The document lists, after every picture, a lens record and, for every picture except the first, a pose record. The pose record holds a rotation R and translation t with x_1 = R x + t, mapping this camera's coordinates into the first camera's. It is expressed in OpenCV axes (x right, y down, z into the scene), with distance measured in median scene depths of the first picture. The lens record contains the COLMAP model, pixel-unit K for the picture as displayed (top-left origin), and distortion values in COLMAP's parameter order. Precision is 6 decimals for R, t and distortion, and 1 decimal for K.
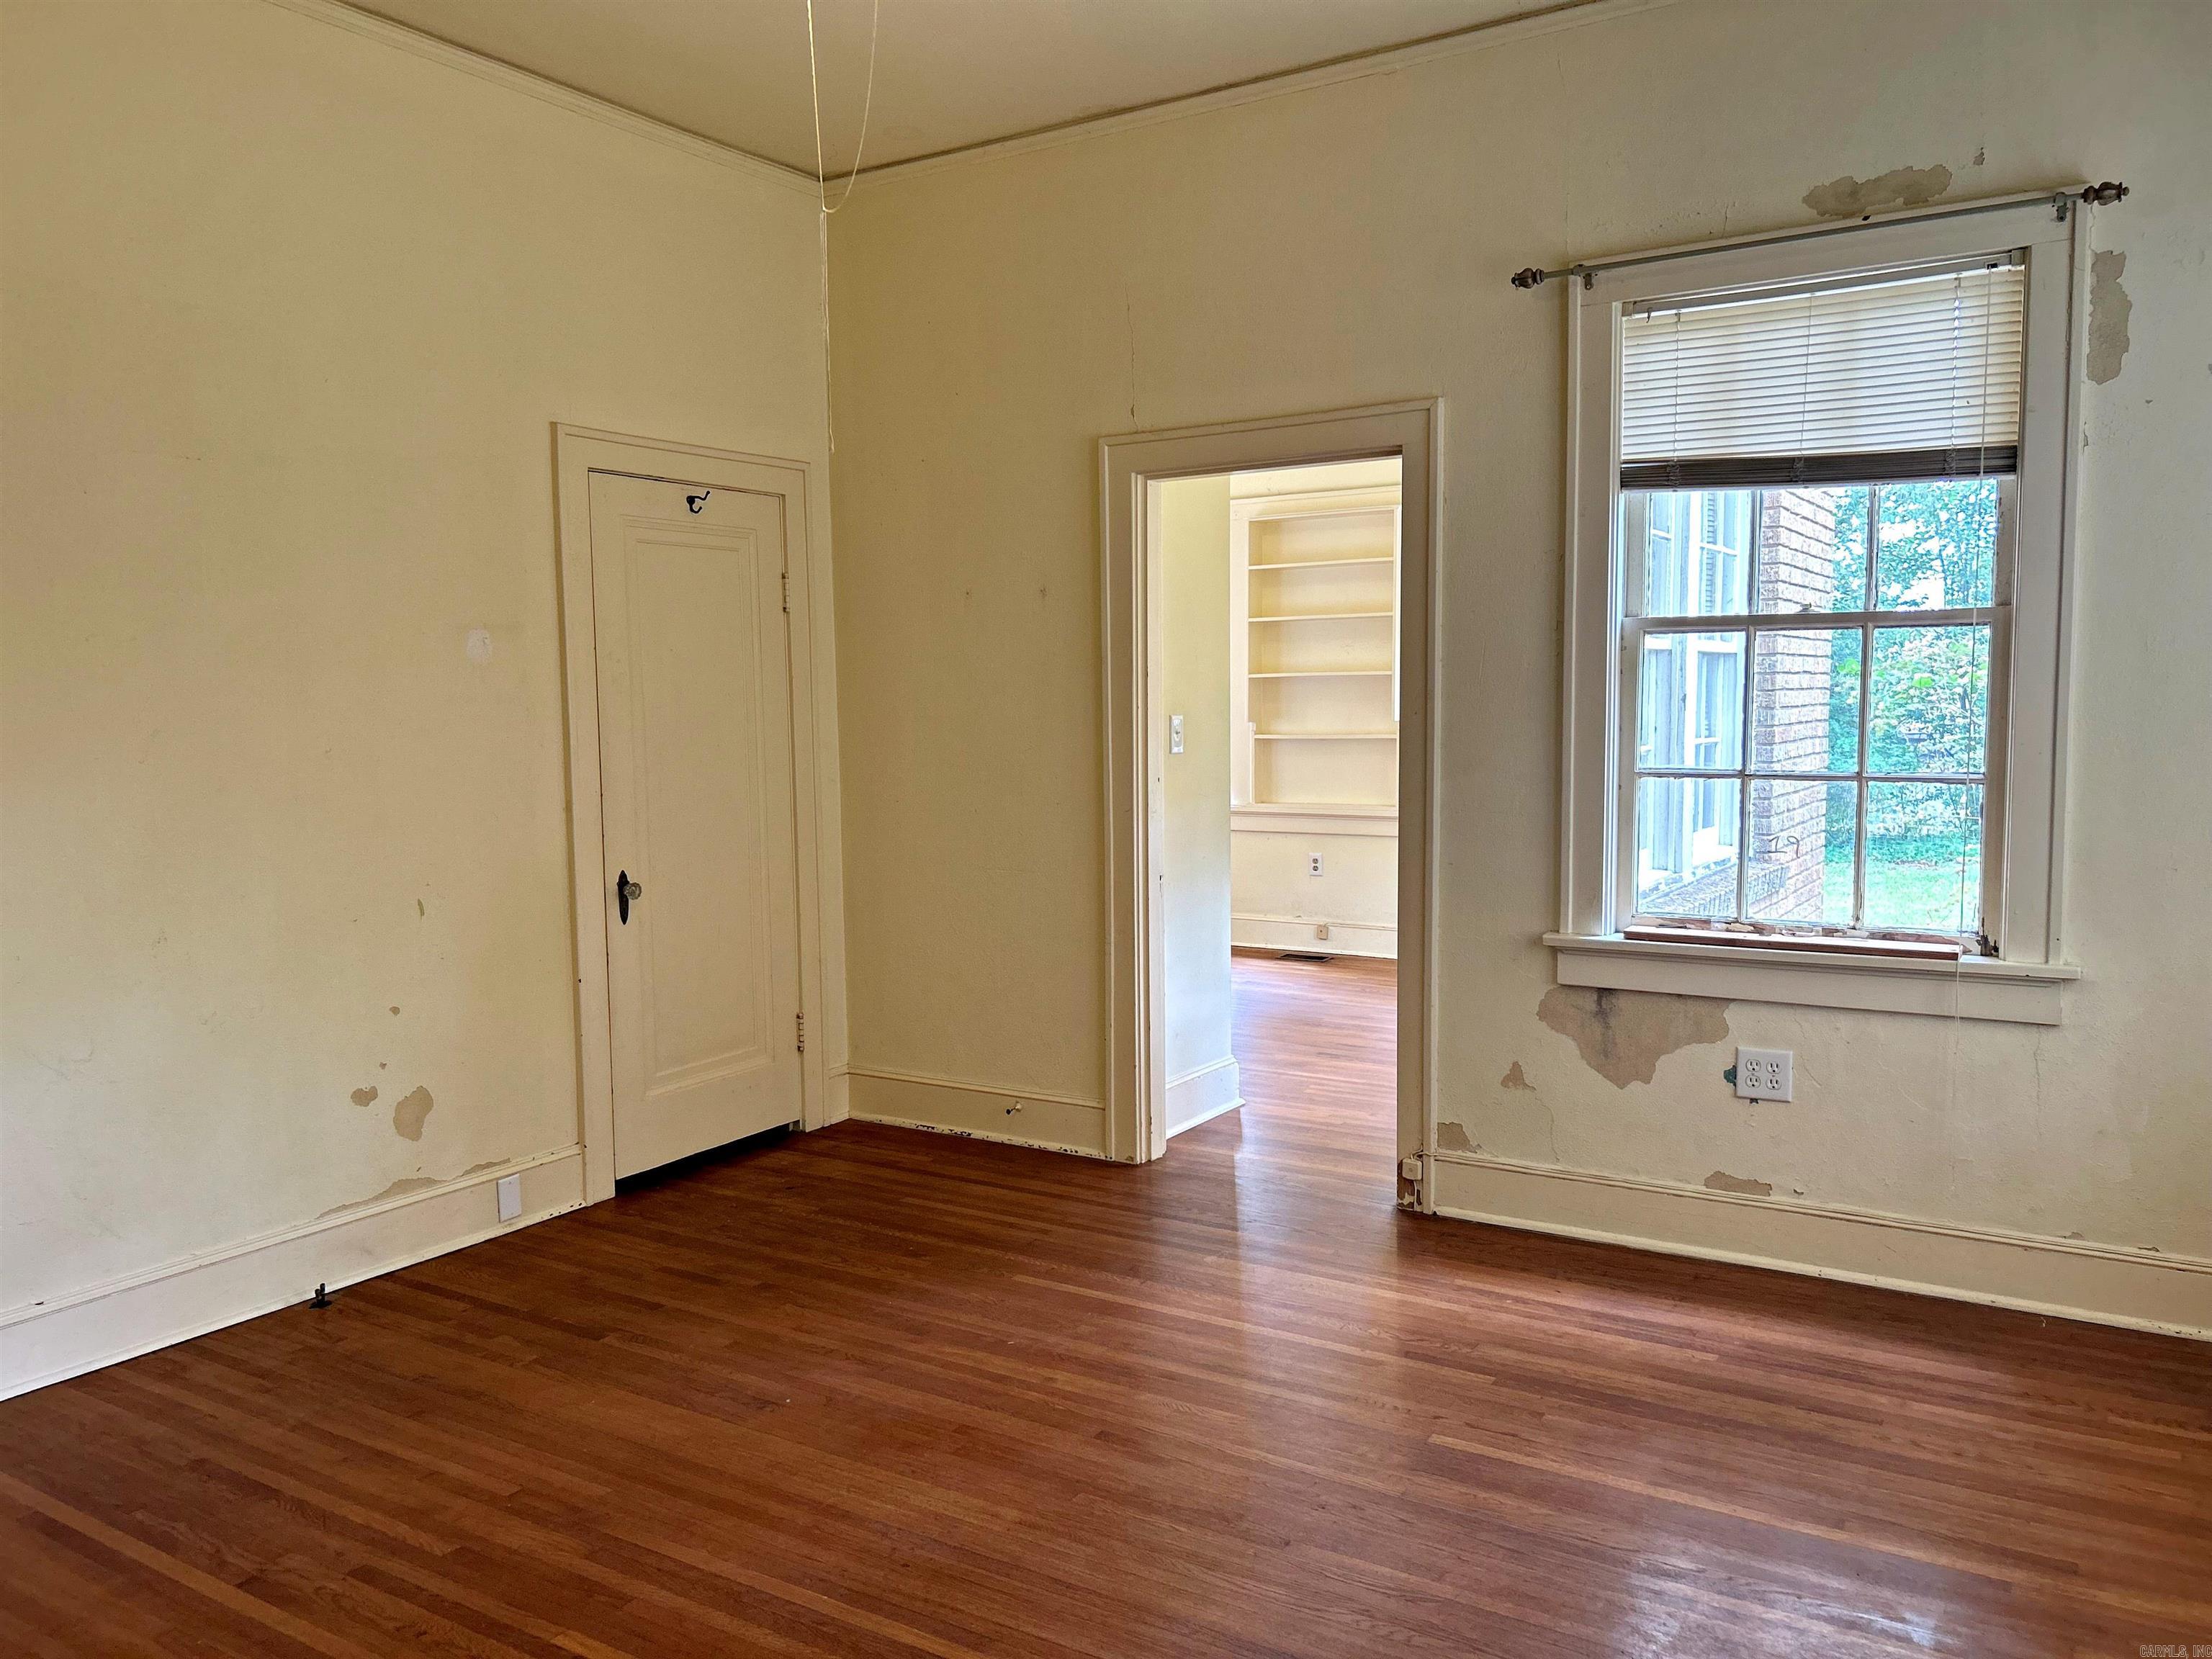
lens RADIAL K [[1673.8, 0, 1112.0], [0, 1673.8, 836.8], [0, 0, 1]] dist [0.042696, -0.053752]
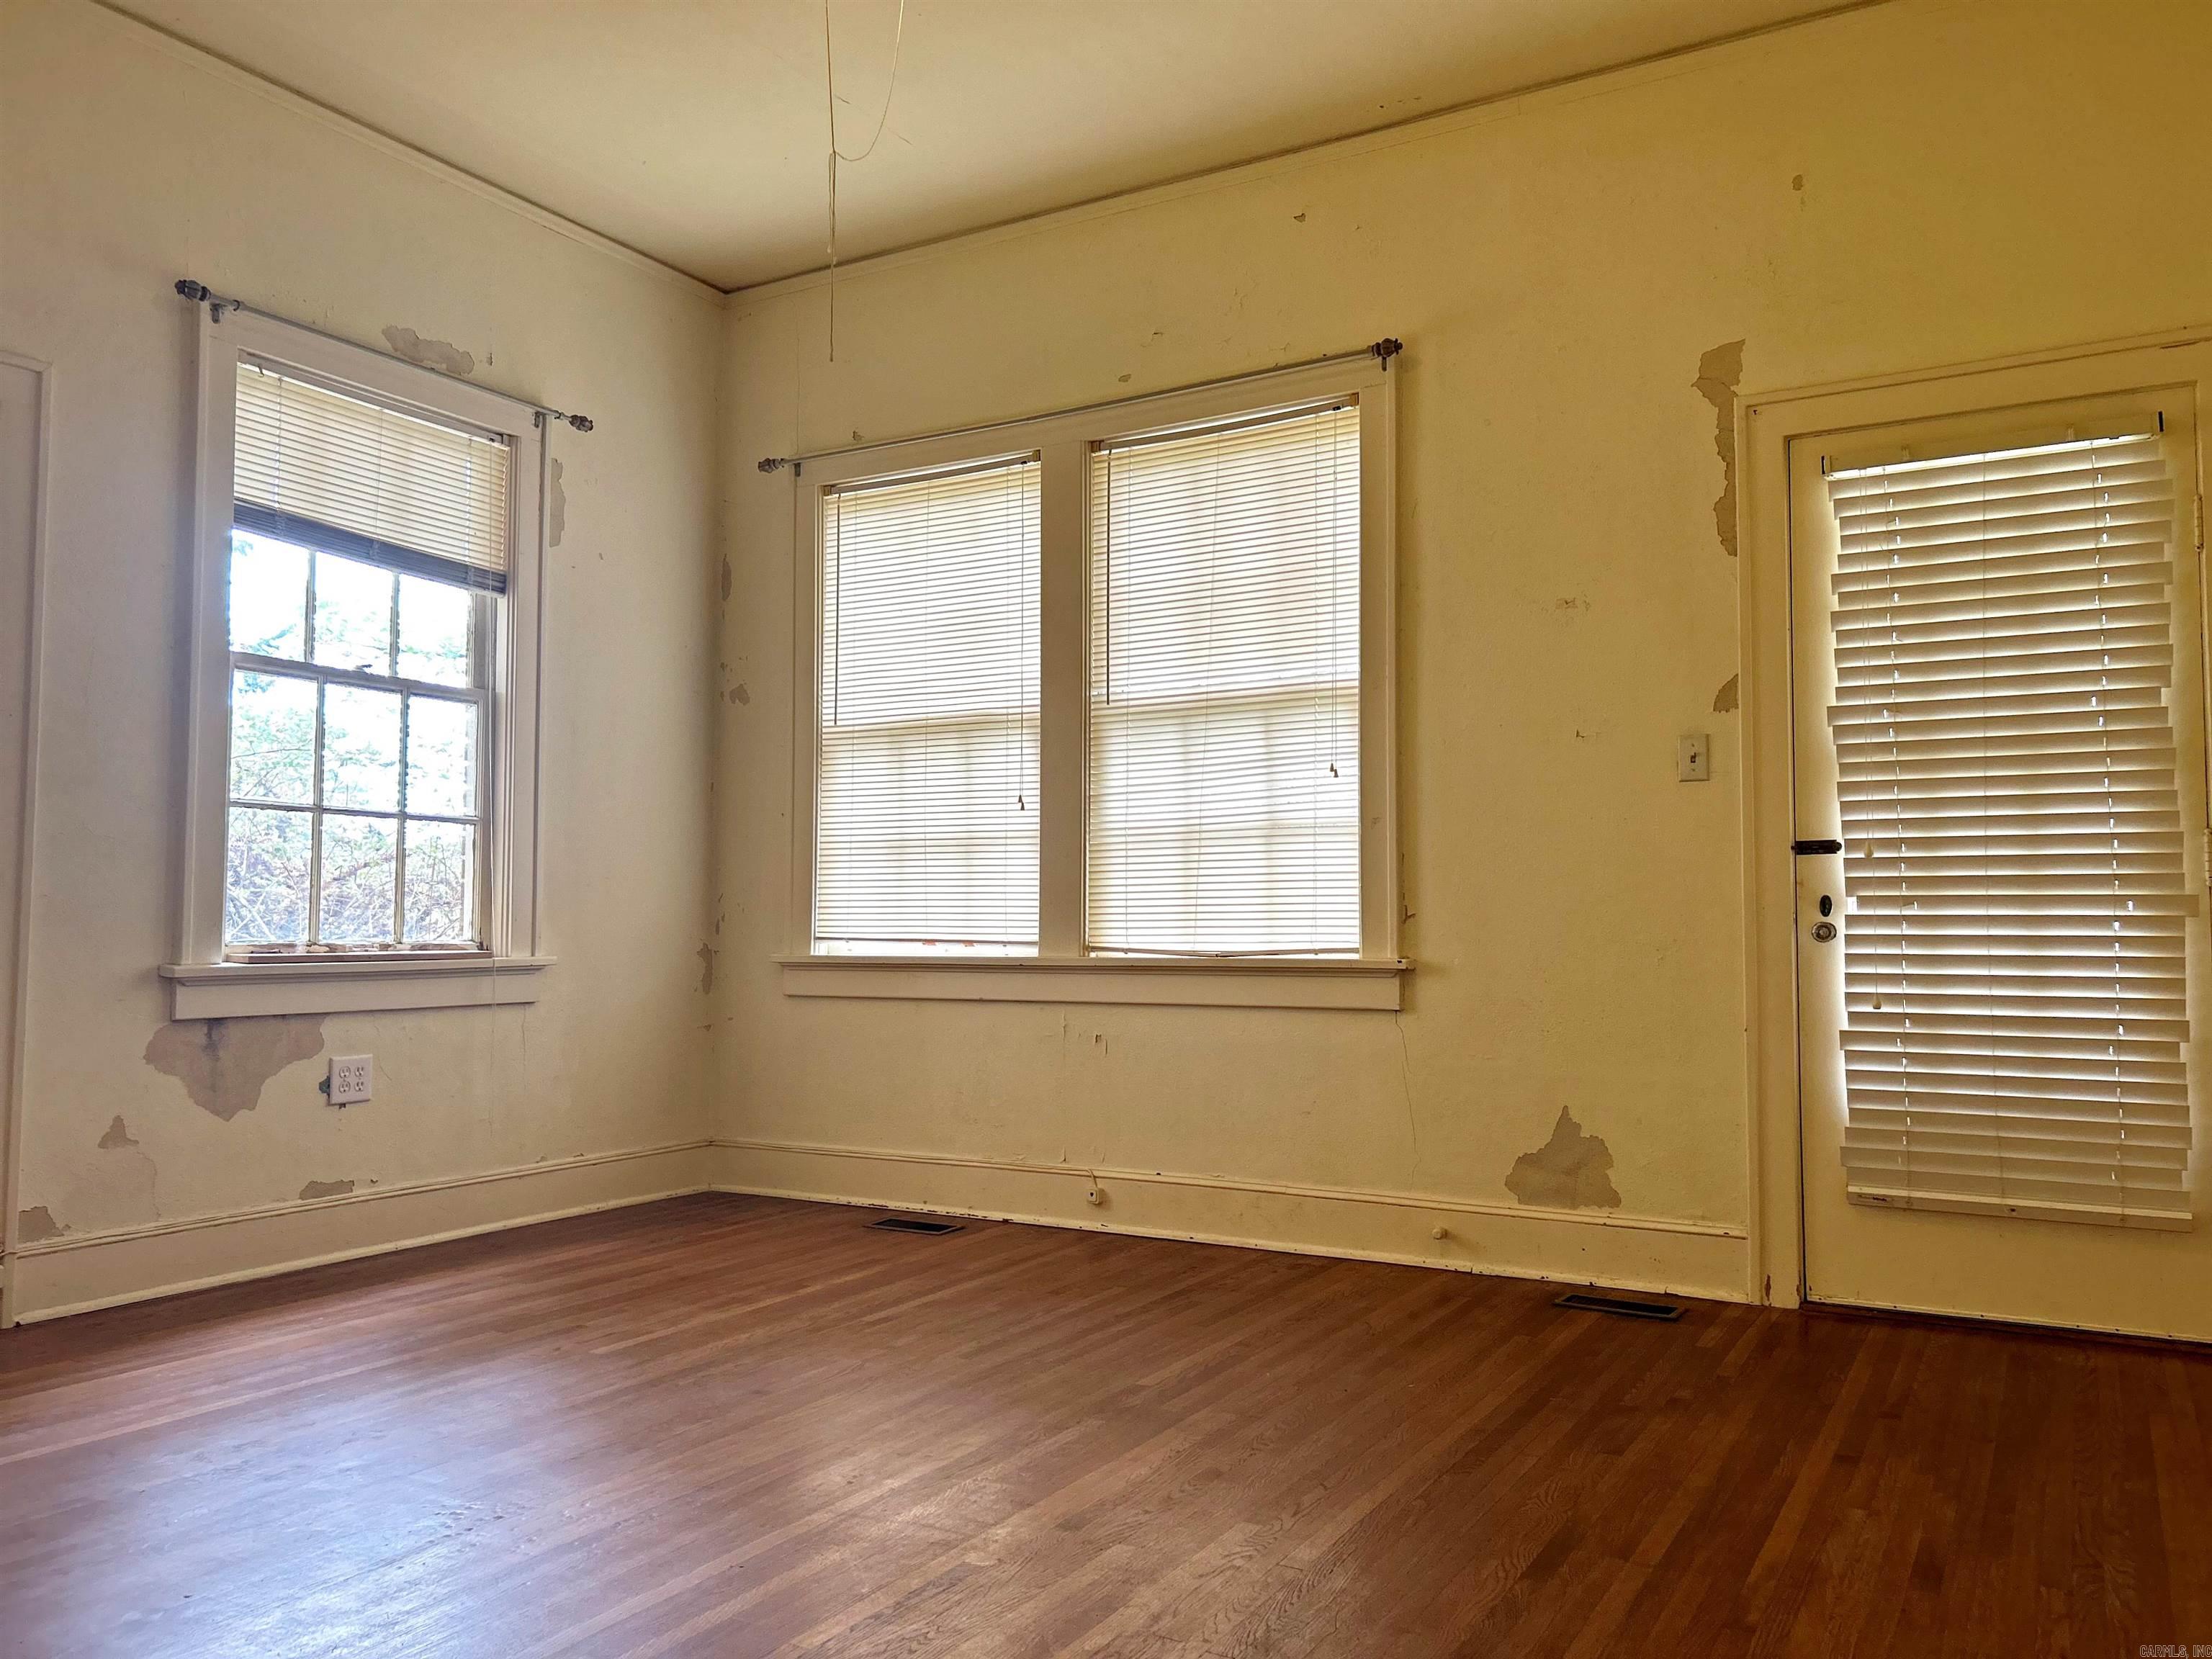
lens RADIAL K [[1673.8, 0, 1112.0], [0, 1673.8, 836.8], [0, 0, 1]] dist [0.042696, -0.053752]
pose [[-0.046010, 0.071274, 0.996395, -0.738862], [0.095111, 0.993233, -0.066655, 0.103304], [-0.994403, 0.091701, -0.052477, 0.541746]]
